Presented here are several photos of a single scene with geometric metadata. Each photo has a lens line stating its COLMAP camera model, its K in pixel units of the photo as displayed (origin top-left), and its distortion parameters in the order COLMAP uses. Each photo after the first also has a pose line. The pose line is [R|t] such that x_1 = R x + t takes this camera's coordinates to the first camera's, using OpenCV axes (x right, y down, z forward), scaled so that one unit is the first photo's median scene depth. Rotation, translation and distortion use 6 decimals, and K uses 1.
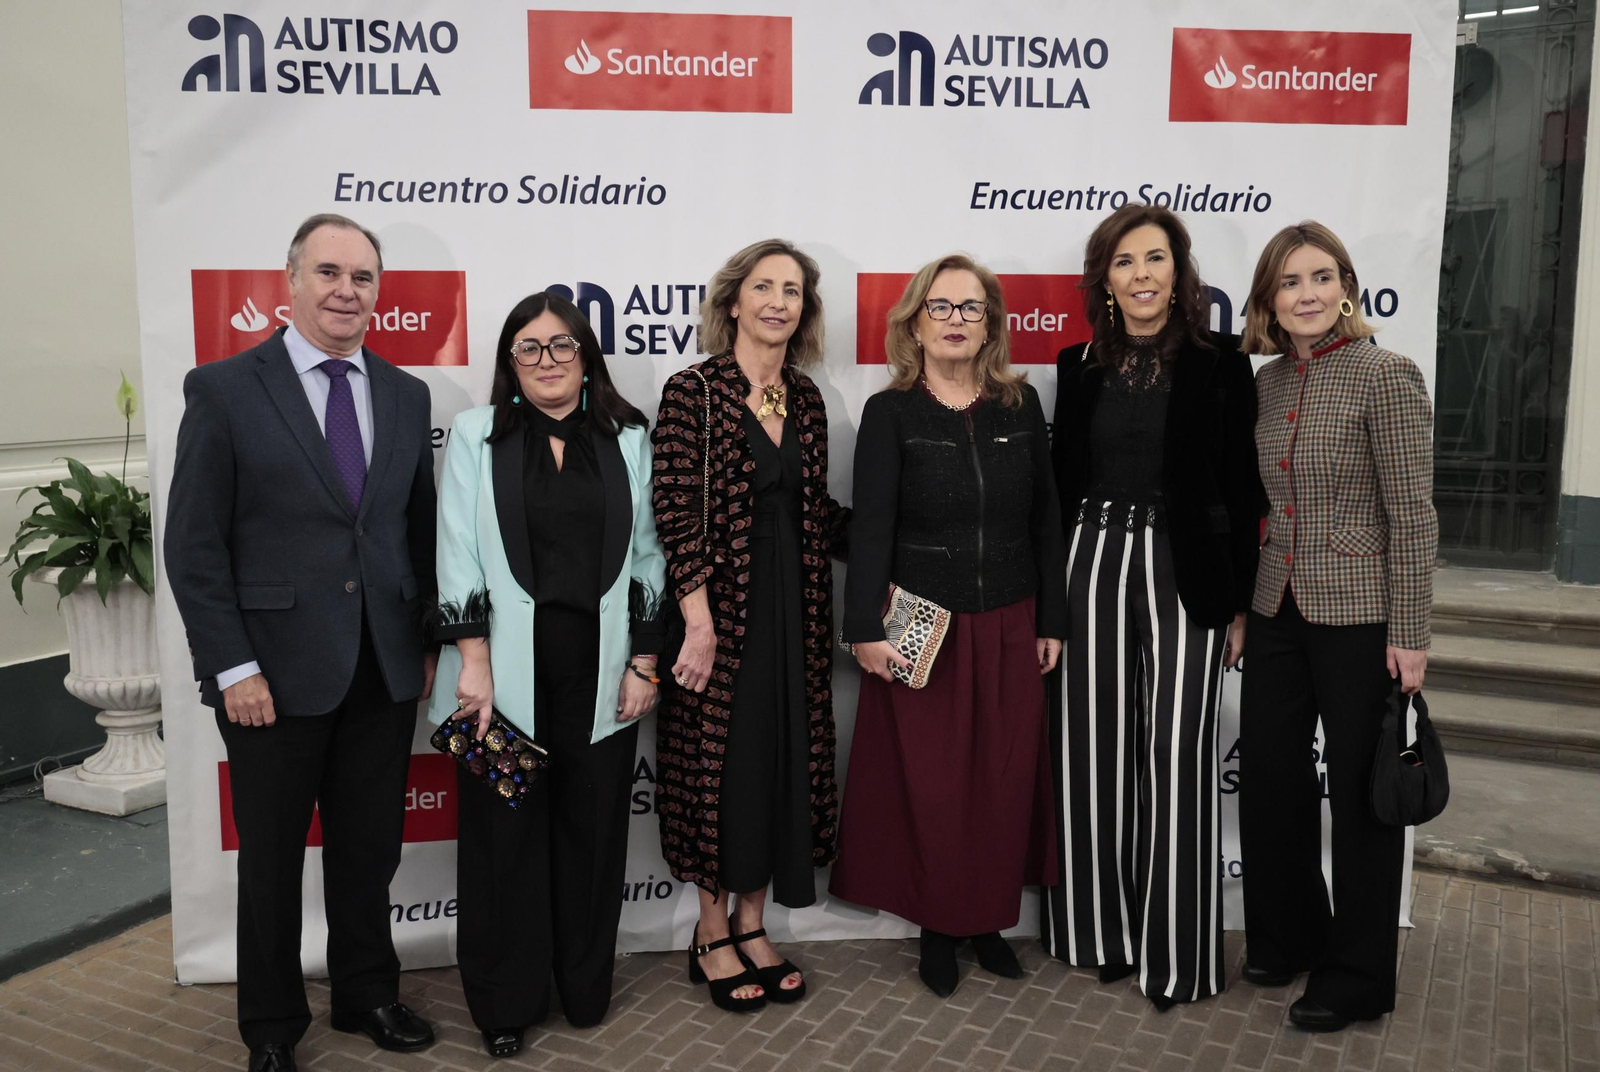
lens RADIAL K [[1380.1, 0, 776.9], [0, 1380.1, 531.5], [0, 0, 1]] dist [0.036481, -0.033789]
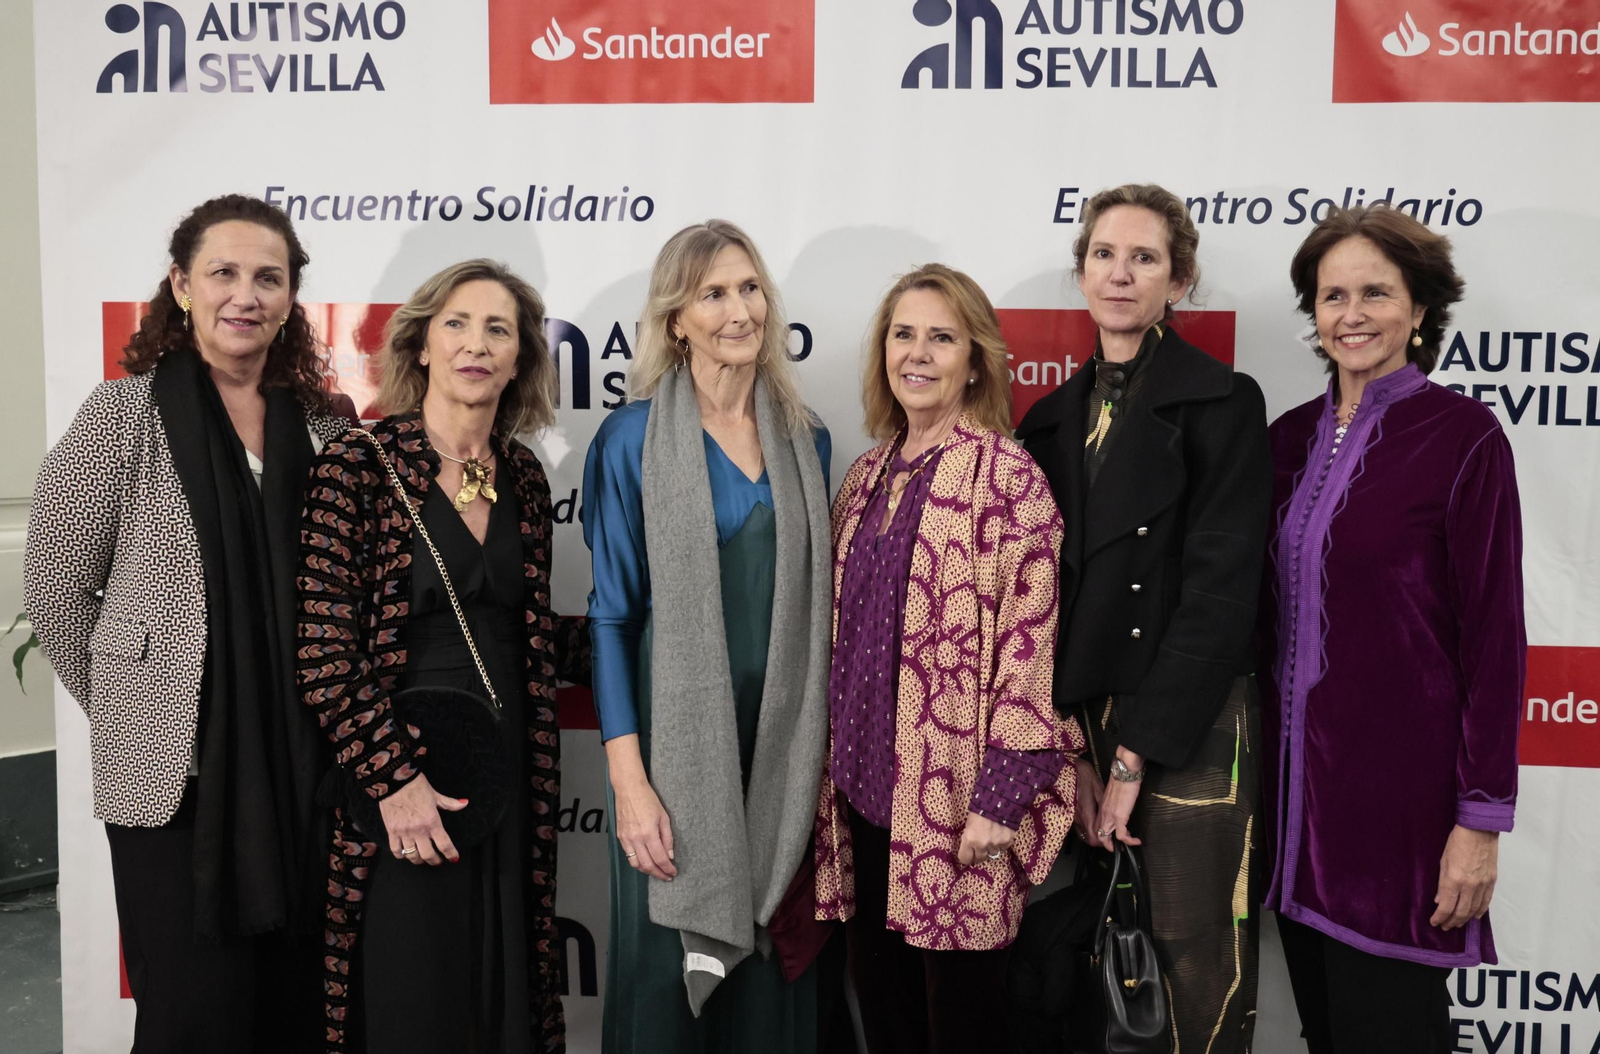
lens RADIAL K [[1759.1, 0, 856.0], [0, 1759.1, 525.4], [0, 0, 1]] dist [0.018730, 0.000000]
pose [[0.977018, 0.028430, -0.211252, 0.249559], [-0.041358, 0.997515, -0.057031, -0.013175], [0.209106, 0.064457, 0.975766, 0.066718]]
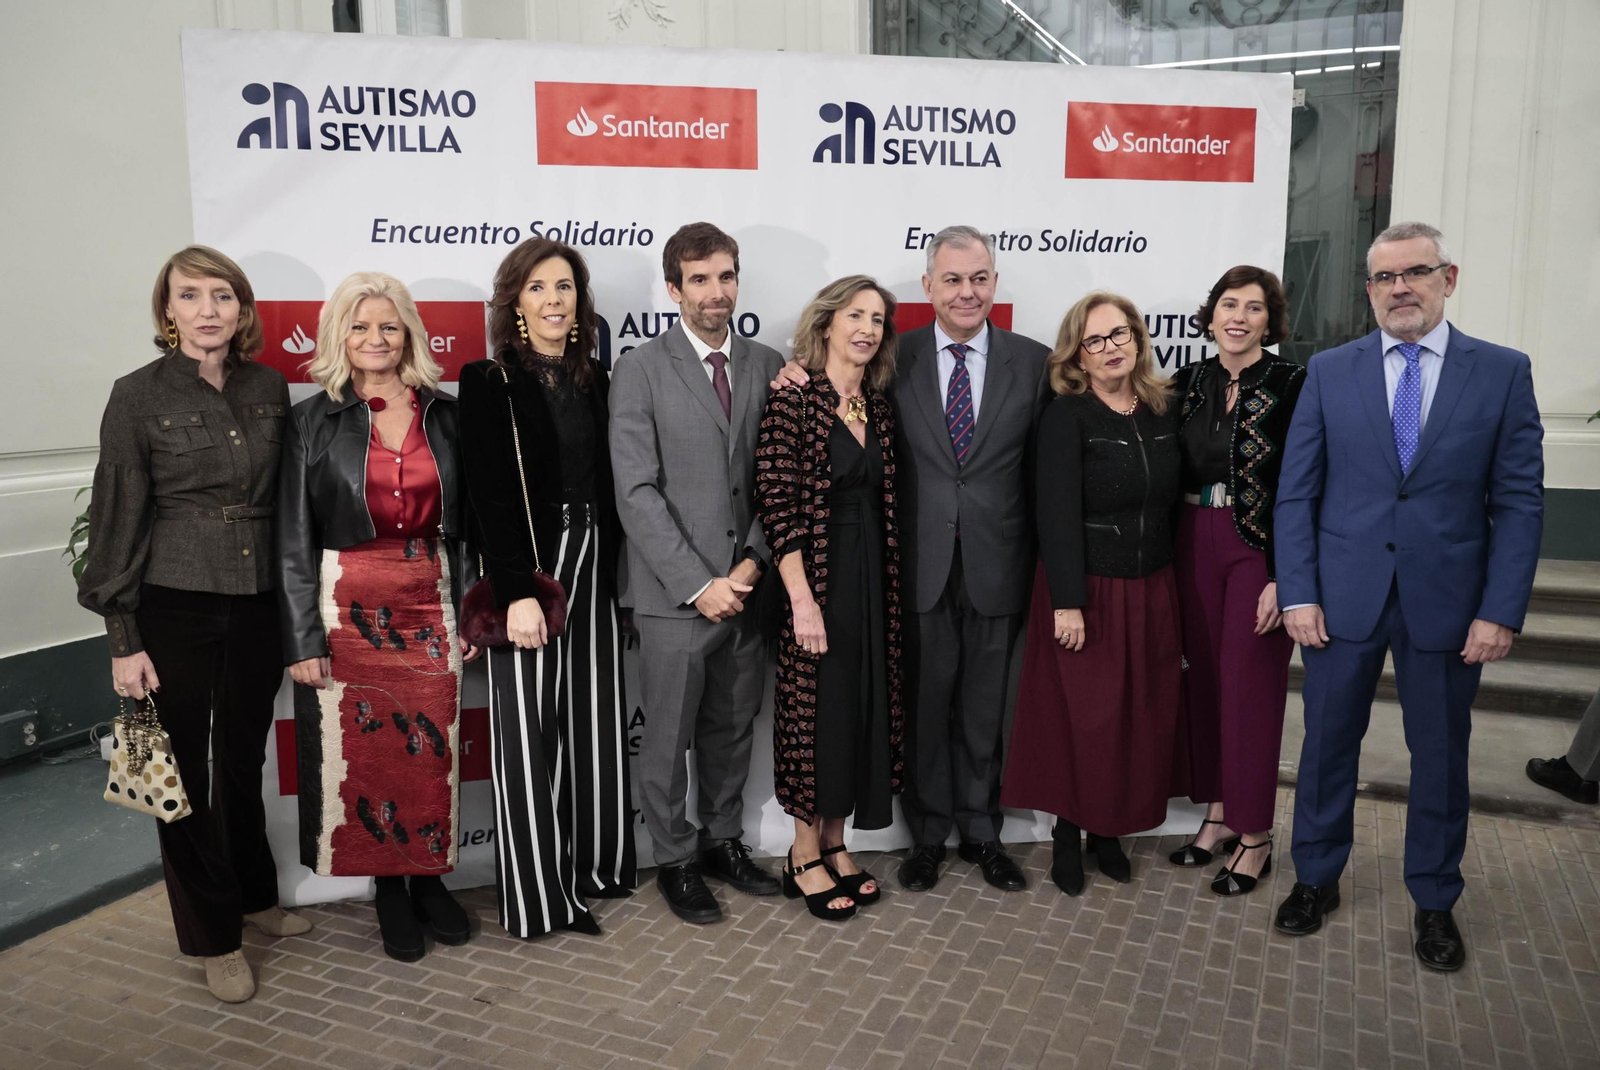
lens RADIAL K [[1143.0, 0, 790.1], [0, 1143.0, 534.8], [0, 0, 1]] dist [0.019710, -0.010201]
pose [[0.998085, -0.014116, 0.060231, -0.025737], [0.013161, 0.999782, 0.016219, -0.000699], [-0.060446, -0.015395, 0.998053, 0.000554]]
